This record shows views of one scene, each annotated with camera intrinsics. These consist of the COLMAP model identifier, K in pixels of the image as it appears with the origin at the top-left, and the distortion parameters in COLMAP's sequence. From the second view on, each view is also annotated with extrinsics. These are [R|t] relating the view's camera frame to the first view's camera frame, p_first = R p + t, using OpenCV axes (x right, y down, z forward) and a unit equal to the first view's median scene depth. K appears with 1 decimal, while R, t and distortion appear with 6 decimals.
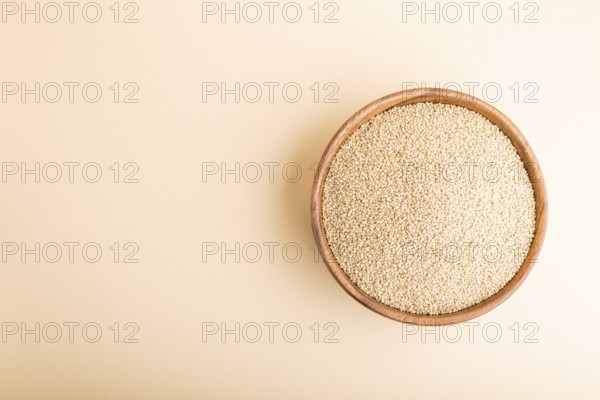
lens RADIAL K [[450.5, 0, 300.4], [0, 450.5, 197.7], [0, 0, 1]] dist [0.000006, -0.000707]
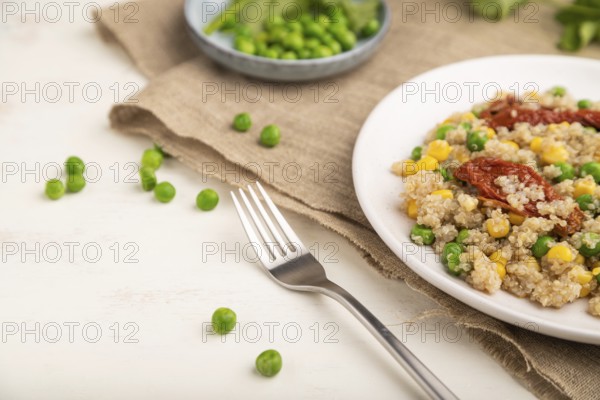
lens RADIAL K [[450.5, 0, 300.4], [0, 450.5, 197.7], [0, 0, 1]] dist [0.000006, -0.000707]
pose [[1.000000, -0.000054, 0.000114, -0.000042], [0.000054, 0.999999, 0.001070, -0.178875], [-0.000114, -0.001070, 0.999999, -0.000148]]
